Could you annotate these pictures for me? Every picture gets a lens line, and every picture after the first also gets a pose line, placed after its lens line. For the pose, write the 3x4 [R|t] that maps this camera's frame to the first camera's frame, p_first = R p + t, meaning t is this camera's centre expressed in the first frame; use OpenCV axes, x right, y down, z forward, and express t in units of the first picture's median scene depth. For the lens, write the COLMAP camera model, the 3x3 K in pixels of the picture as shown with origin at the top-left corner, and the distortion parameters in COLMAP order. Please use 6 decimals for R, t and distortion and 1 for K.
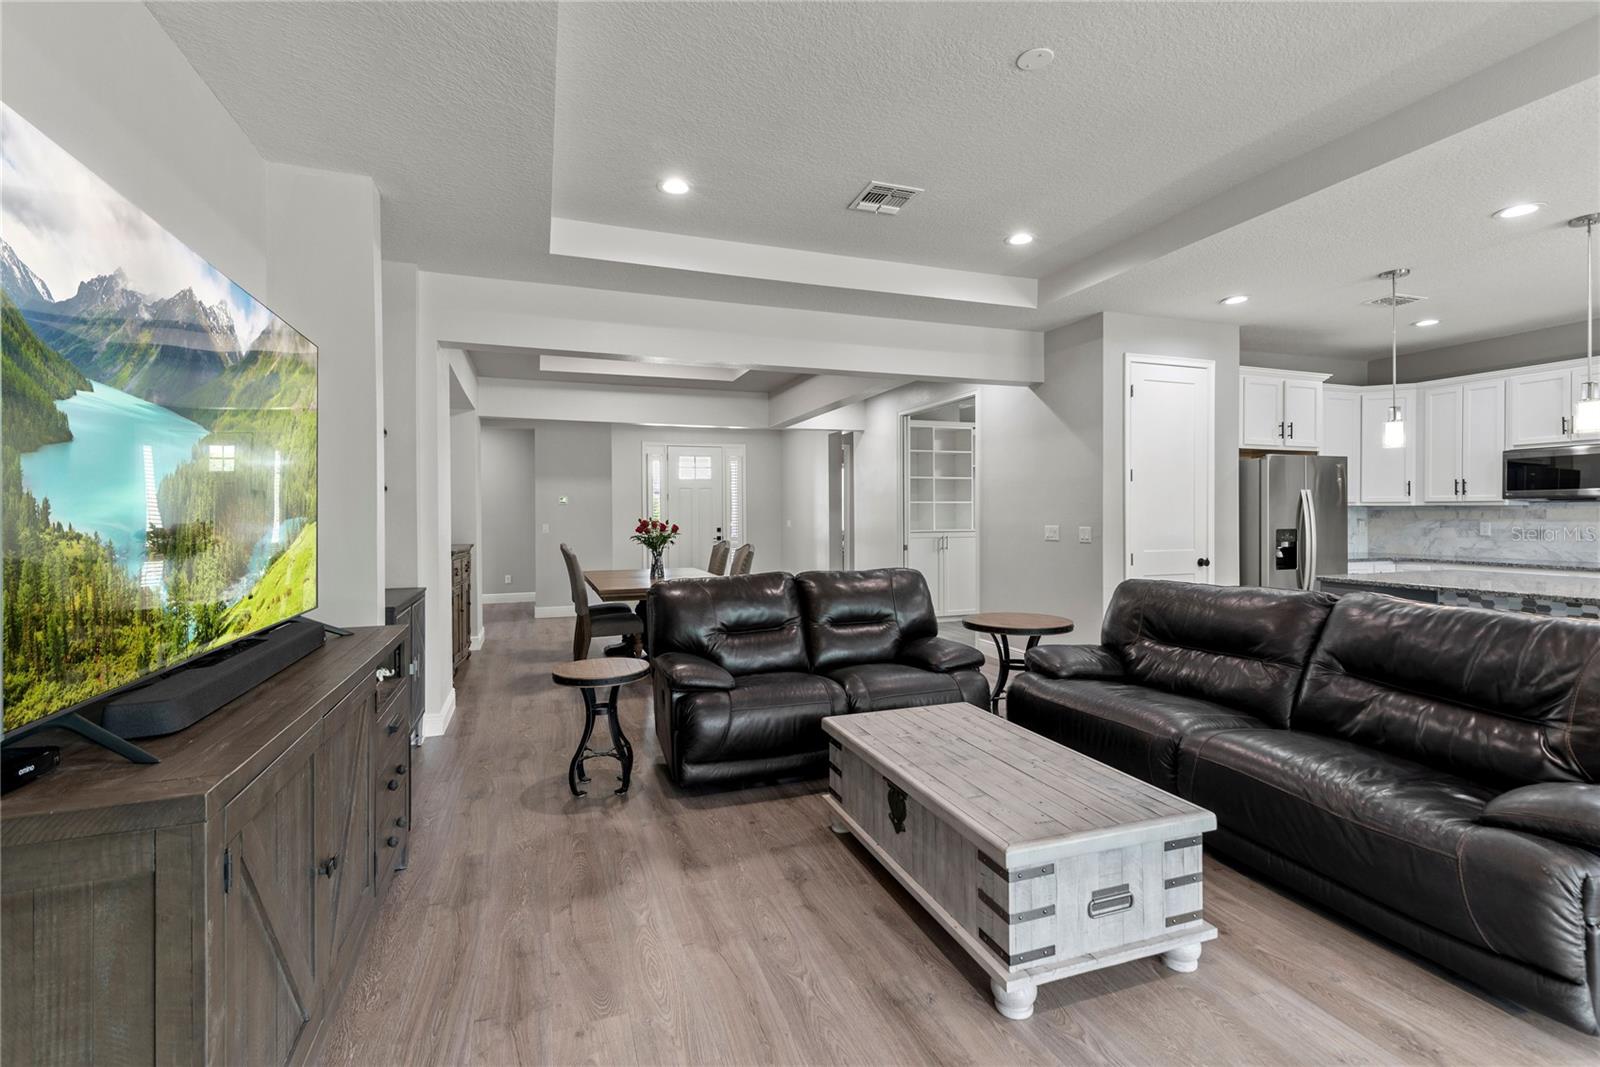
lens RADIAL K [[729.5, 0, 794.5], [0, 729.5, 518.0], [0, 0, 1]] dist [0.004622, 0.000568]
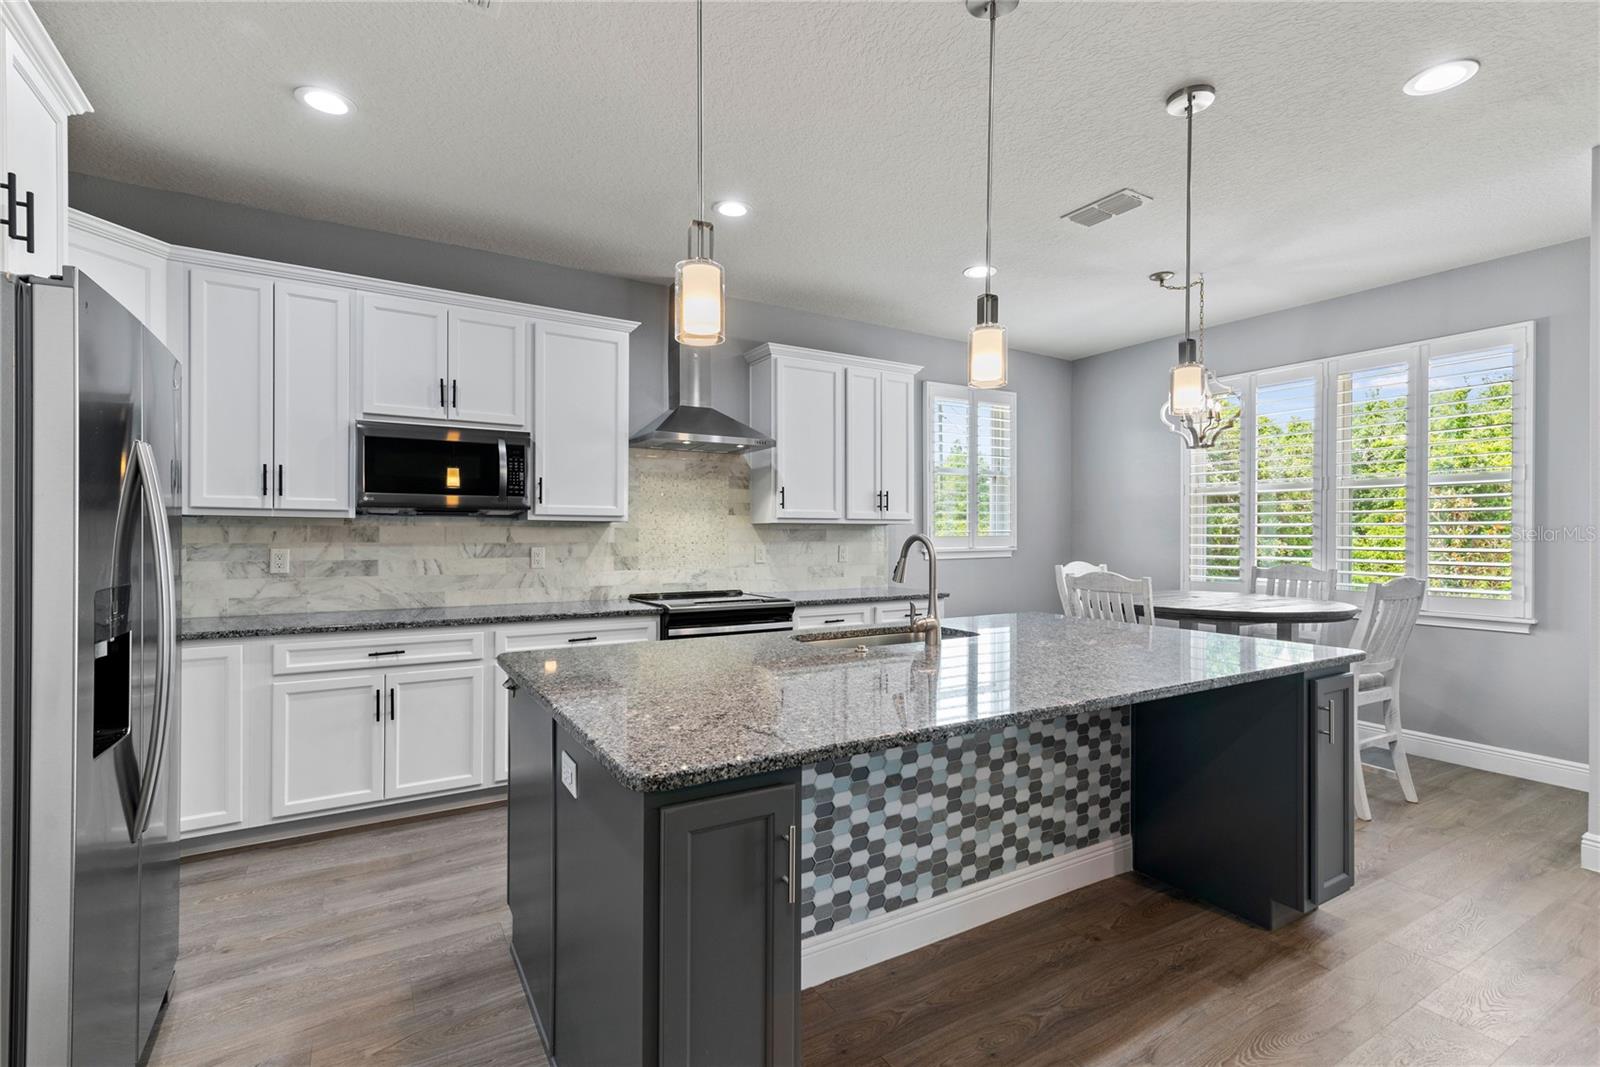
lens RADIAL K [[729.5, 0, 800.8], [0, 729.5, 530.4], [0, 0, 1]] dist [0.004622, 0.000568]
pose [[-0.195971, 0.011294, 0.980545, 0.356177], [0.005660, 0.999930, -0.010386, -0.000283], [-0.980593, 0.003514, -0.196022, 0.773365]]
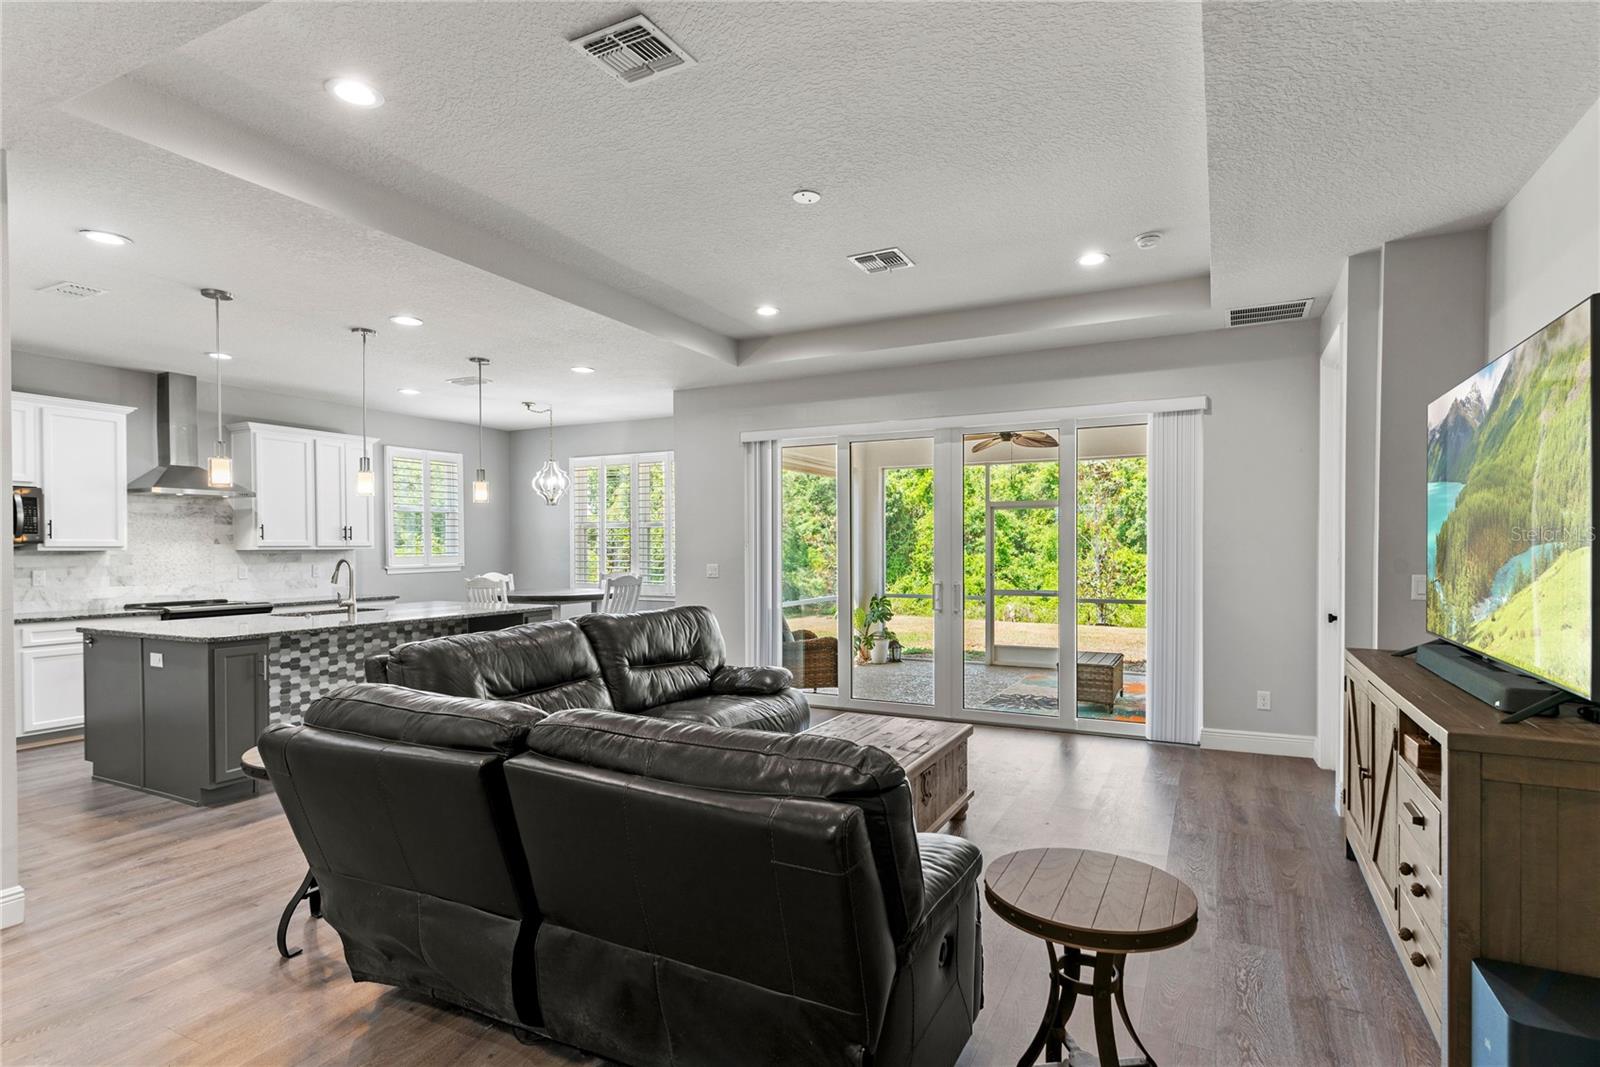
lens RADIAL K [[812.7, 0, 815.3], [0, 812.7, 555.3], [0, 0, 1]] dist [0.000043, -0.000457]
pose [[-0.693265, 0.004198, 0.720670, -0.310043], [0.014651, 0.999858, 0.008270, -0.005920], [-0.720534, 0.016292, -0.693229, 0.883998]]
